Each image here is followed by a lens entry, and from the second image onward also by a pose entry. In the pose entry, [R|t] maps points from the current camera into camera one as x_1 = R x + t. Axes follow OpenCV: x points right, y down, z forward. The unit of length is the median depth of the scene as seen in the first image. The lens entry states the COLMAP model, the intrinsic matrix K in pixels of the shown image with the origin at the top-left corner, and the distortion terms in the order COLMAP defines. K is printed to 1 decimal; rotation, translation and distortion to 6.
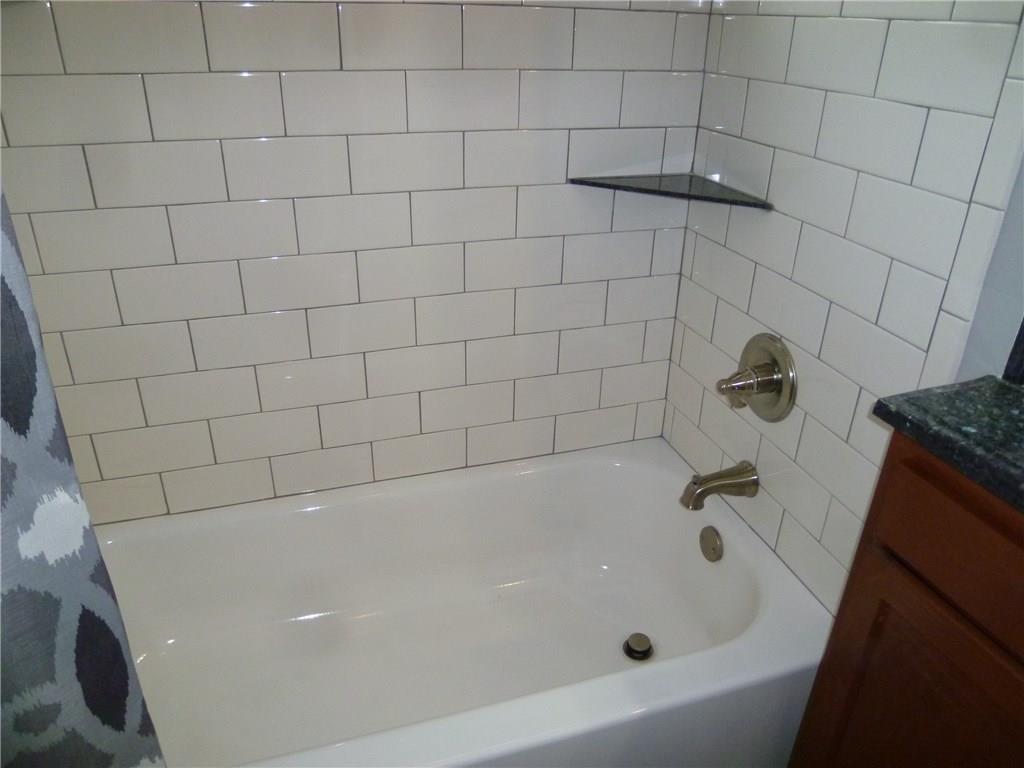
lens RADIAL K [[731.7, 0, 511.9], [0, 731.7, 388.6], [0, 0, 1]] dist [-0.047550, 0.002886]
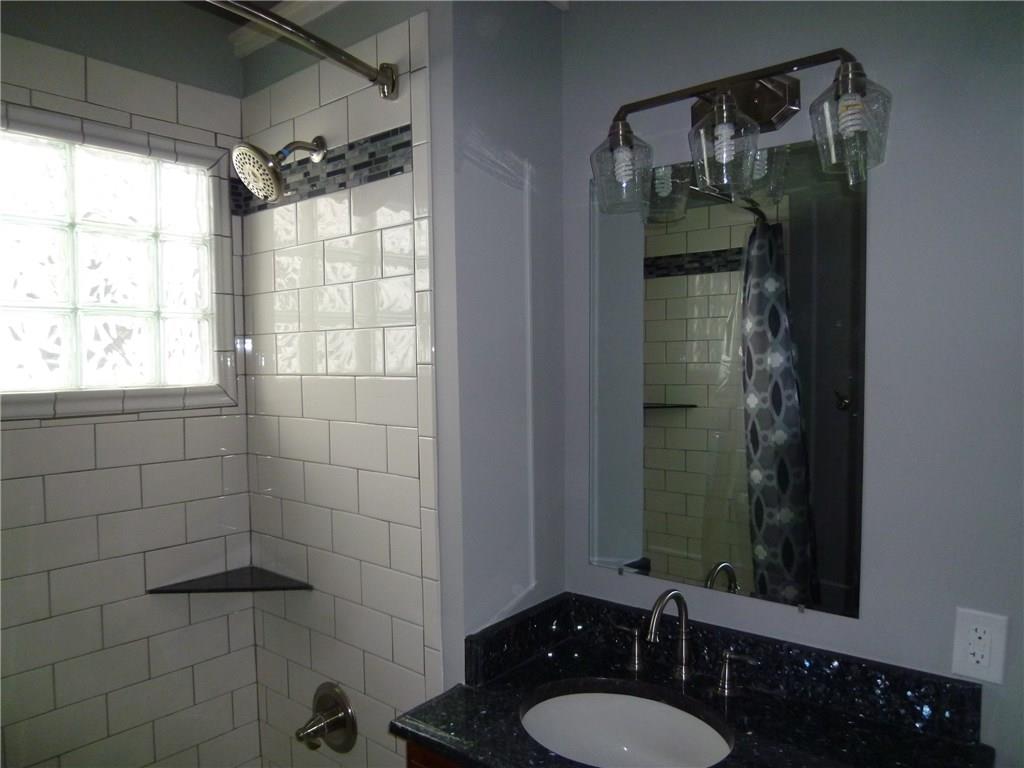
lens RADIAL K [[731.7, 0, 511.9], [0, 731.7, 388.6], [0, 0, 1]] dist [-0.047550, 0.002886]
pose [[0.843964, -0.051435, 0.533927, -0.036110], [0.270534, 0.900335, -0.340893, -0.018317], [-0.463180, 0.432147, 0.773766, -0.386488]]
